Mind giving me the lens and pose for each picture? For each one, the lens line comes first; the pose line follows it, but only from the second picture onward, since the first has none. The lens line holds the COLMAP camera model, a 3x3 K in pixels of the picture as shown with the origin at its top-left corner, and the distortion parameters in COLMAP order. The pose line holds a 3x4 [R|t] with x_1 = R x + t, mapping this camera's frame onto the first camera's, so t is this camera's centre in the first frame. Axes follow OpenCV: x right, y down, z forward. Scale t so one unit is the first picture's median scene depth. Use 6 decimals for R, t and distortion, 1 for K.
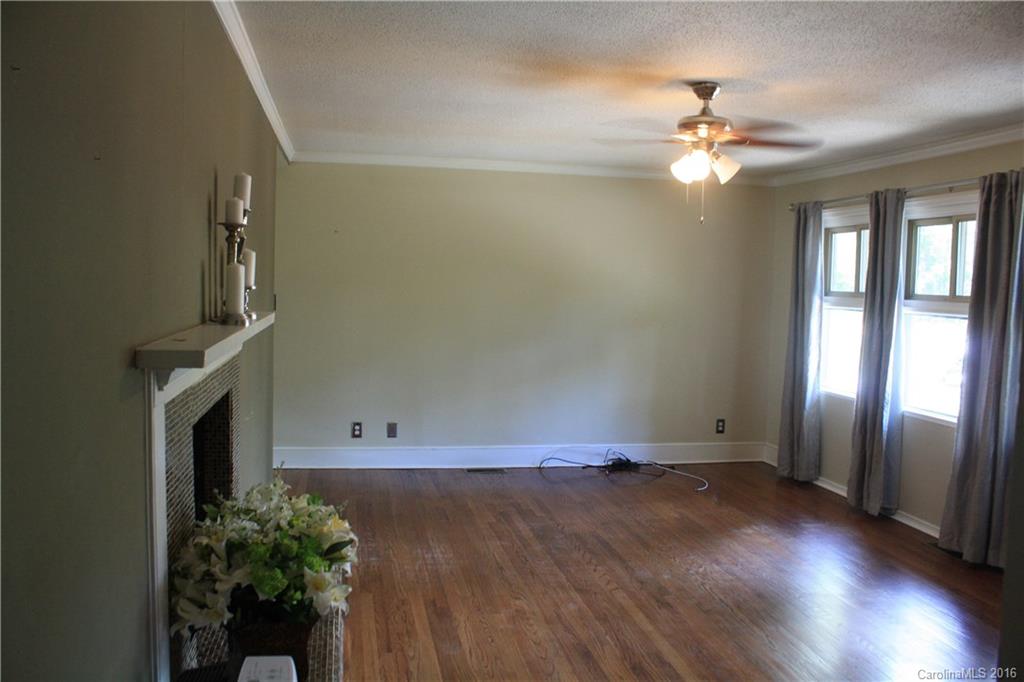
lens RADIAL K [[852.6, 0, 508.1], [0, 852.6, 334.2], [0, 0, 1]] dist [-0.164567, 0.141121]
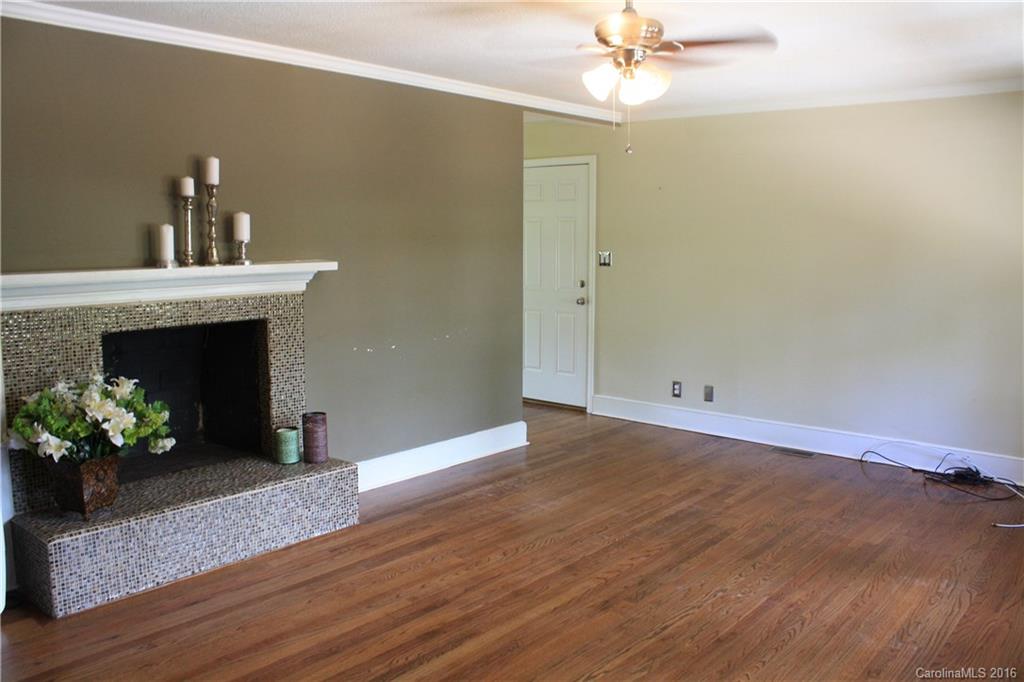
lens RADIAL K [[852.6, 0, 508.1], [0, 852.6, 334.2], [0, 0, 1]] dist [-0.164567, 0.141121]
pose [[0.624942, 0.067070, -0.777785, 0.611183], [-0.039001, 0.997741, 0.054700, 0.004875], [0.779696, -0.003850, 0.626146, 0.314599]]
